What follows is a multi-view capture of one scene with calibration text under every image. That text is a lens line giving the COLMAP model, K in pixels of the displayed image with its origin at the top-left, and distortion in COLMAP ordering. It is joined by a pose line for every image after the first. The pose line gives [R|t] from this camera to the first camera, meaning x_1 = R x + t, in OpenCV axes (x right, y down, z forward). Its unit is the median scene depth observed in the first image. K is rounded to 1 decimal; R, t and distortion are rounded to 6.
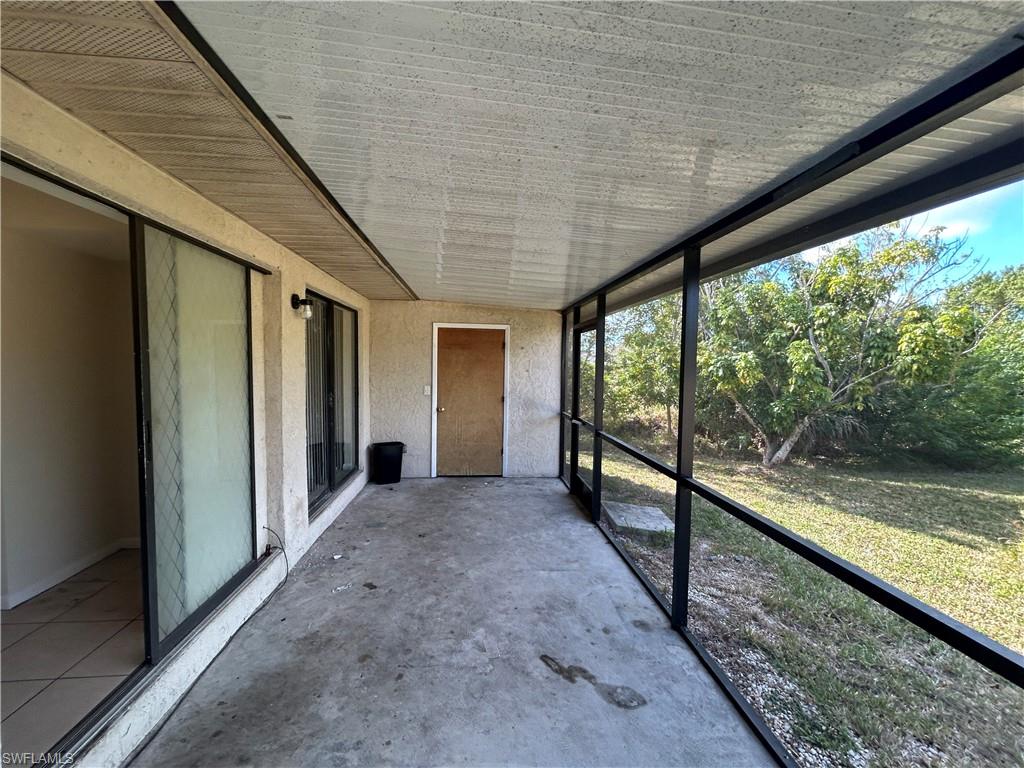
lens RADIAL K [[412.9, 0, 512.0], [0, 412.9, 384.0], [0, 0, 1]] dist [-0.002468, -0.000227]
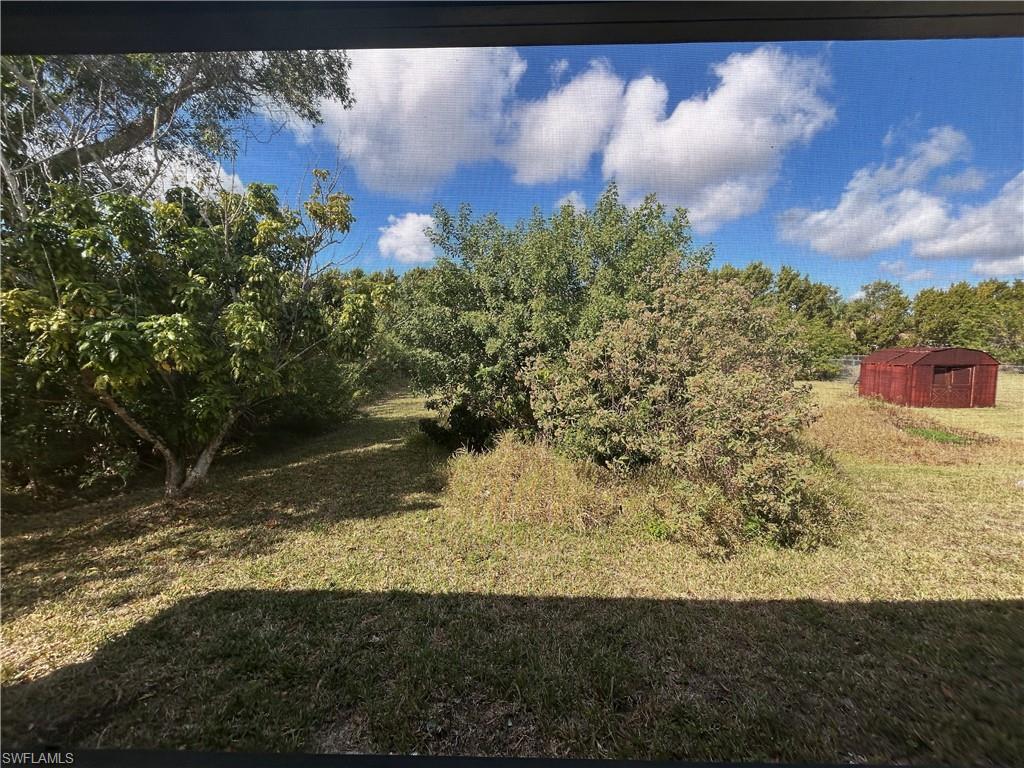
lens RADIAL K [[412.9, 0, 512.0], [0, 412.9, 384.0], [0, 0, 1]] dist [-0.002468, -0.000227]
pose [[0.138129, -0.103637, 0.984977, 0.081654], [0.053016, 0.993858, 0.097137, -0.014540], [-0.988994, 0.038803, 0.142776, 0.458078]]
